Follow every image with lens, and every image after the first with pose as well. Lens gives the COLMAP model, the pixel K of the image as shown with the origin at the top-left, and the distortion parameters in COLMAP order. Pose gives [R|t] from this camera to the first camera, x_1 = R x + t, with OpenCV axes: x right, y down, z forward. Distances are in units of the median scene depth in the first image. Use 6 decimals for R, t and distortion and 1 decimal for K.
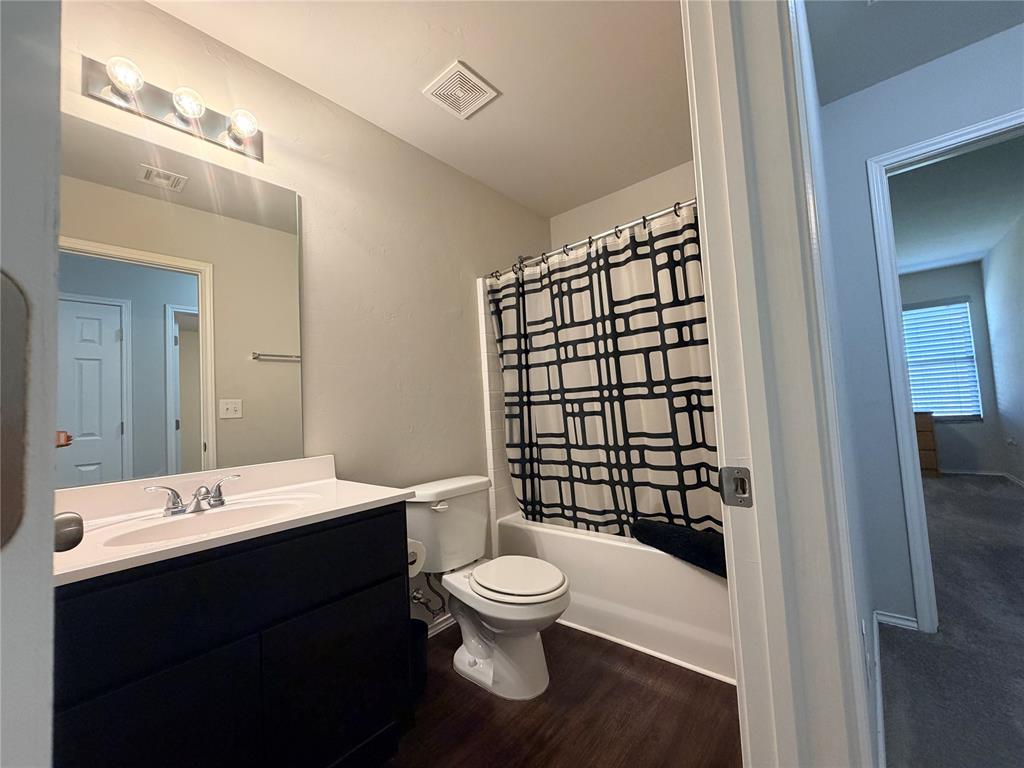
lens RADIAL K [[410.5, 0, 512.0], [0, 410.5, 384.0], [0, 0, 1]] dist [-0.000612, -0.000030]
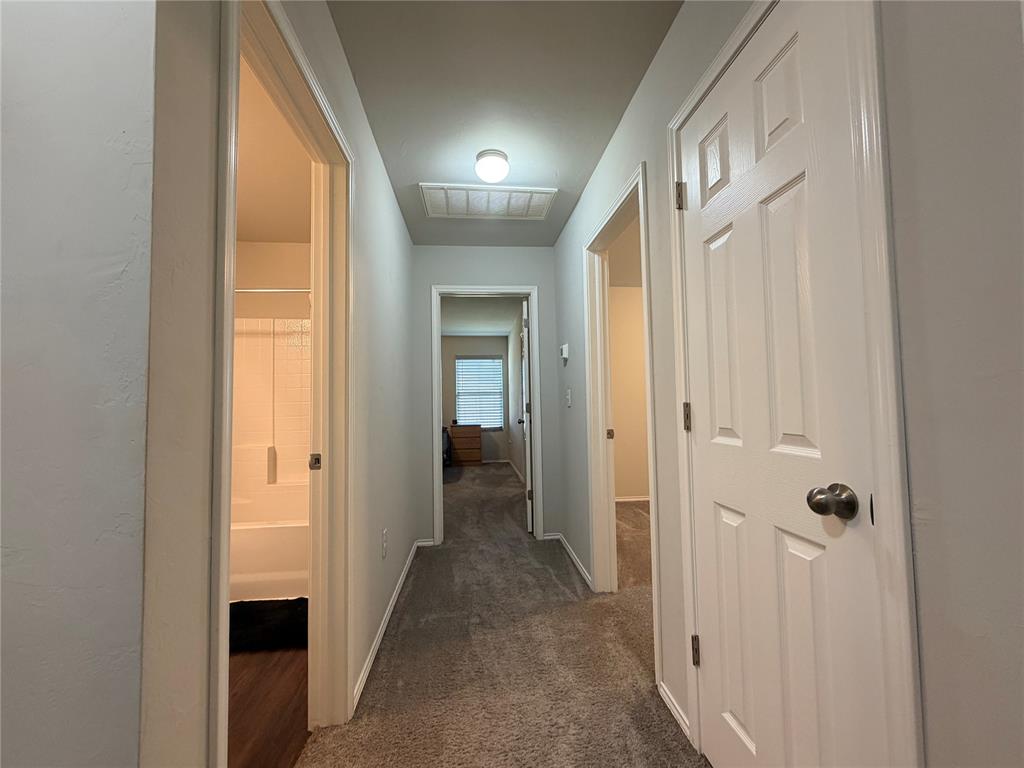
lens RADIAL K [[410.5, 0, 512.0], [0, 410.5, 384.0], [0, 0, 1]] dist [-0.000612, -0.000030]
pose [[0.690612, 0.078082, 0.718998, -0.109504], [-0.062789, 0.996874, -0.047949, -0.041715], [-0.720494, -0.012031, 0.693356, -0.389036]]
